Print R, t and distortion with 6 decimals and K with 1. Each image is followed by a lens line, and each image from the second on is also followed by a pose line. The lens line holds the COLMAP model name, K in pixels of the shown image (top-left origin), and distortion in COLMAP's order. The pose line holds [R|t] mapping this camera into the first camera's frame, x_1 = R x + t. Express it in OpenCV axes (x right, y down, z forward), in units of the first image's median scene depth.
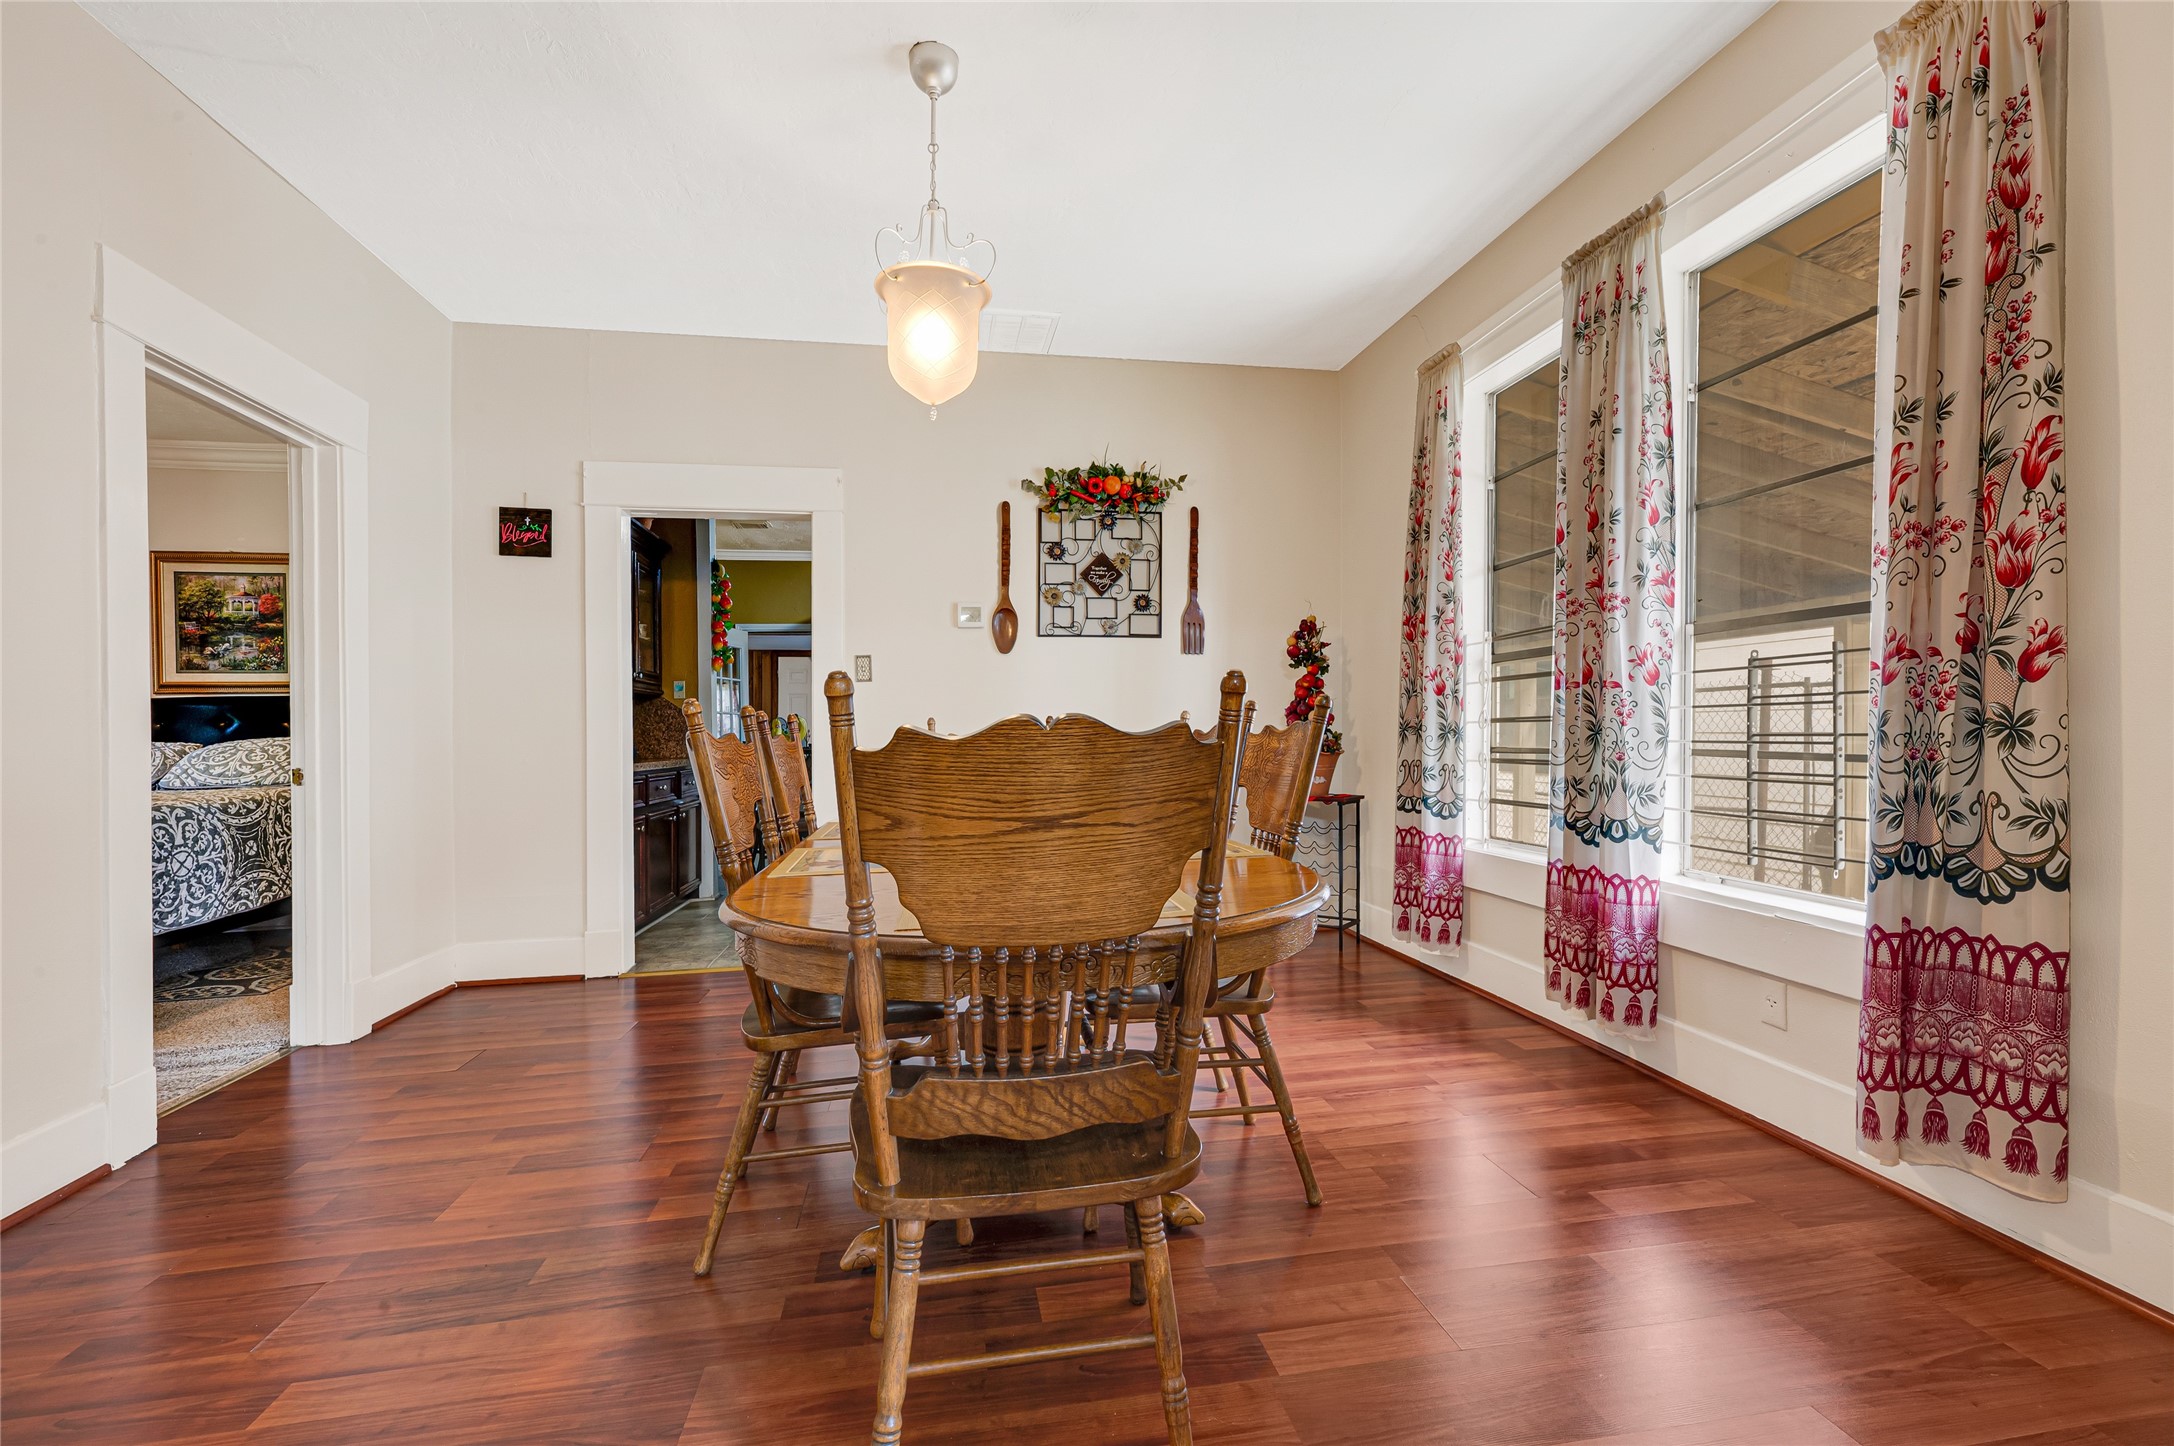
lens RADIAL K [[948.5, 0, 1087.7], [0, 948.5, 739.9], [0, 0, 1]] dist [0.000742, -0.000073]
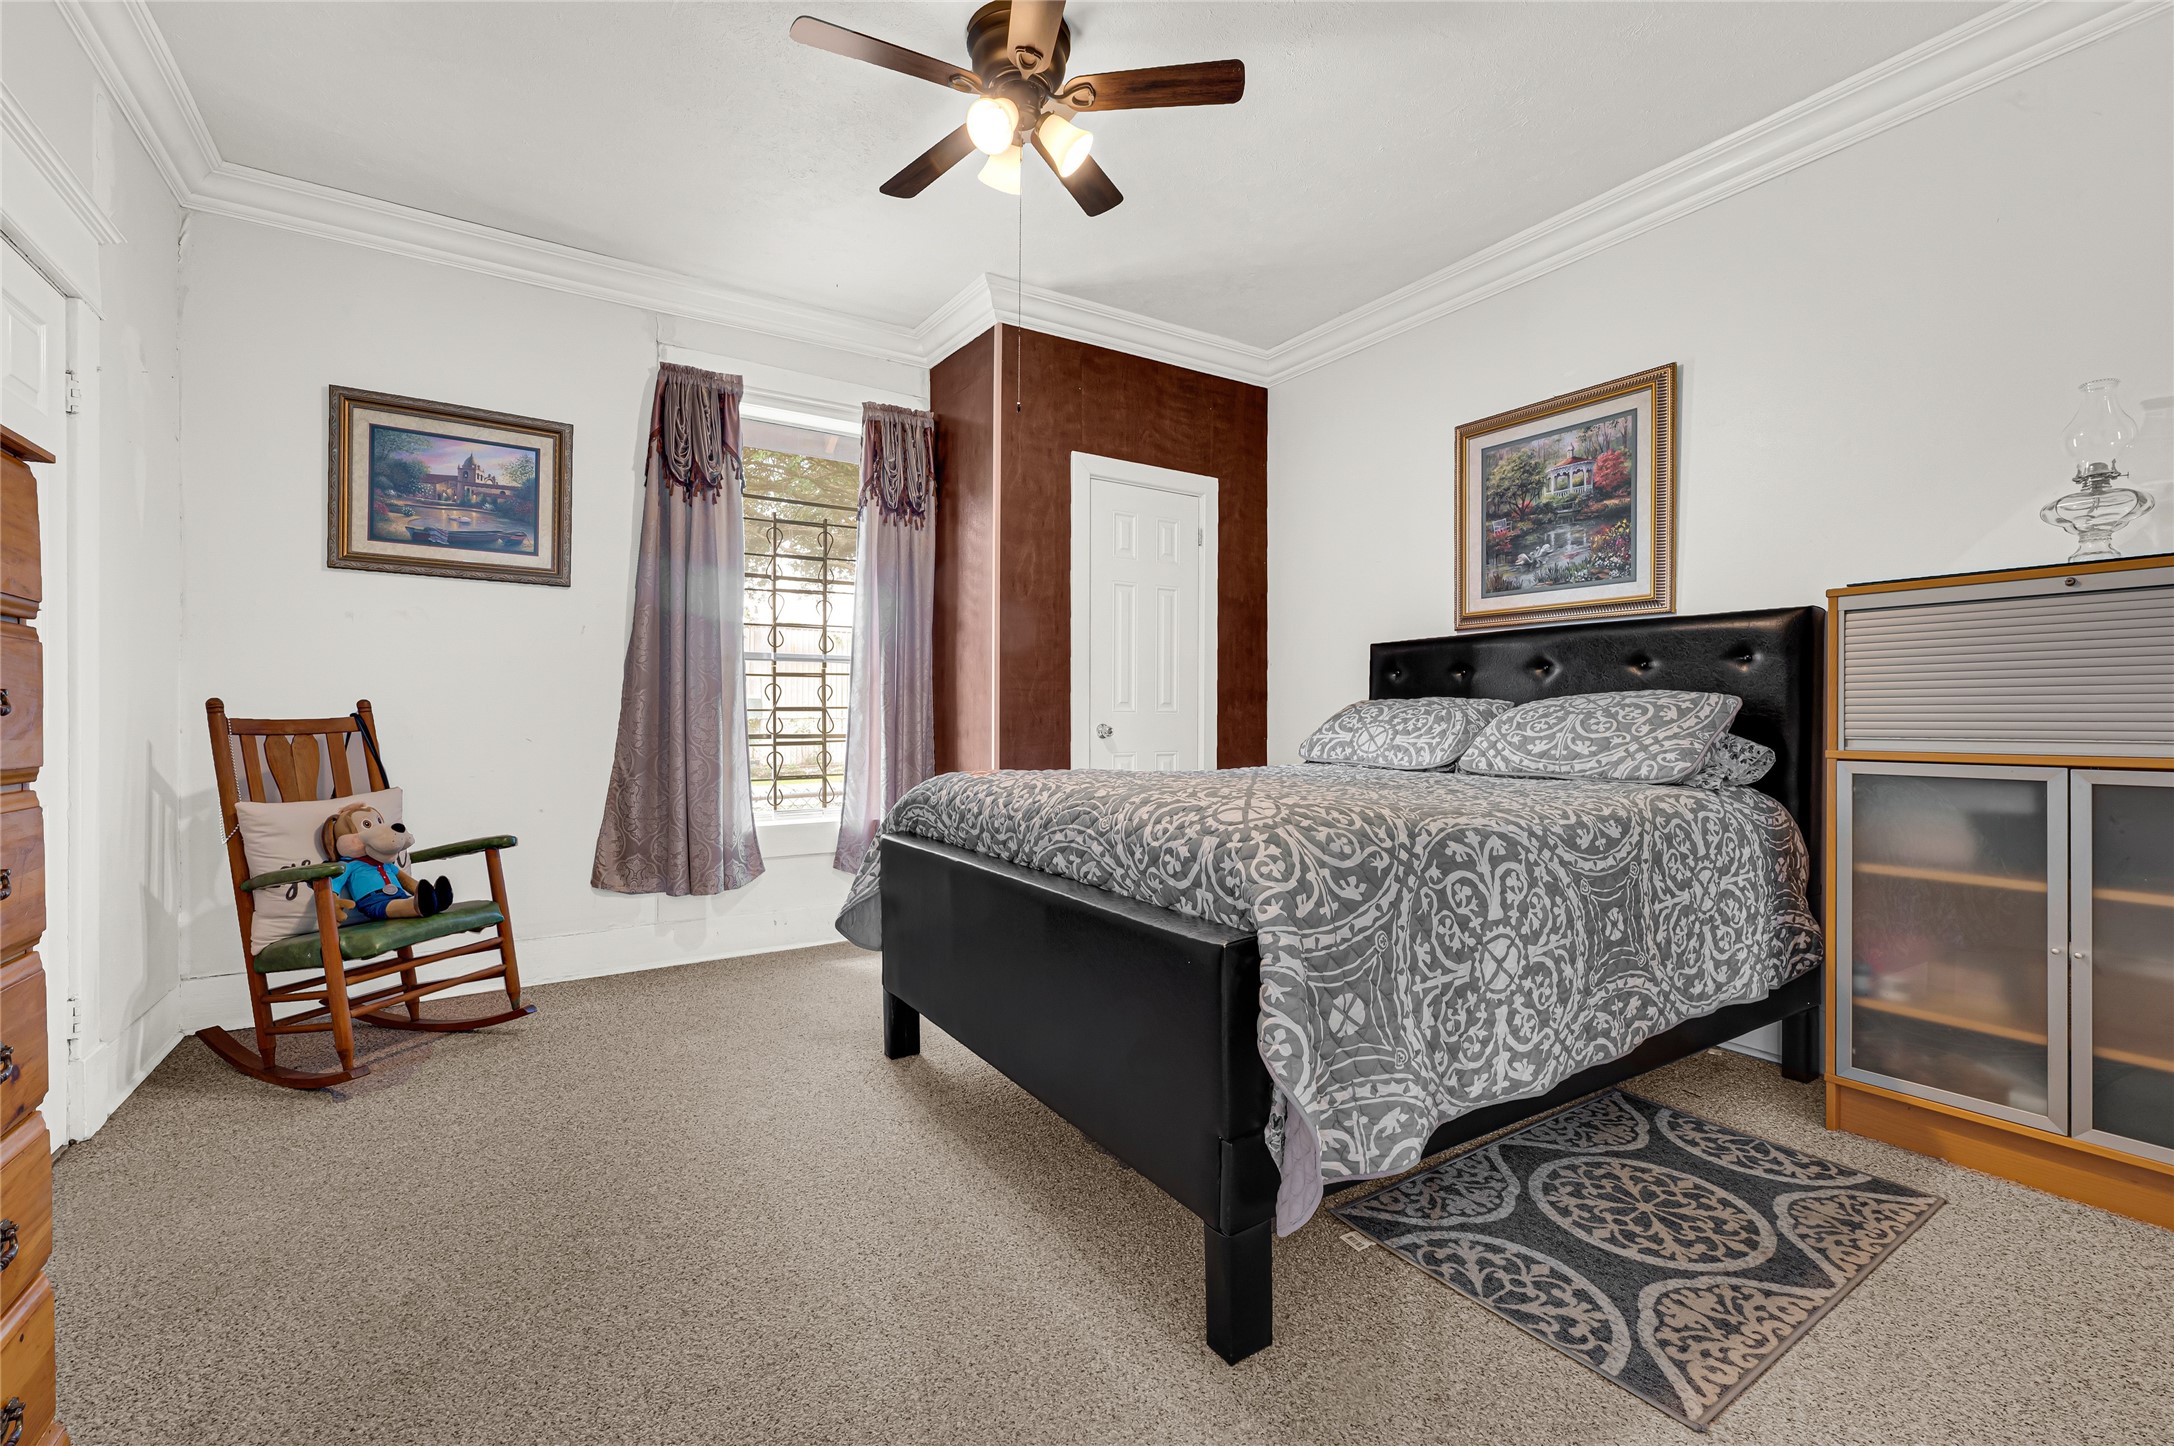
lens RADIAL K [[900.5, 0, 1086.2], [0, 900.5, 697.3], [0, 0, 1]] dist [0.014052, 0.000019]
pose [[0.395374, 0.004847, -0.918507, -0.556125], [-0.017917, 0.999837, -0.002436, 0.008859], [0.918345, 0.017420, 0.395397, 0.564827]]
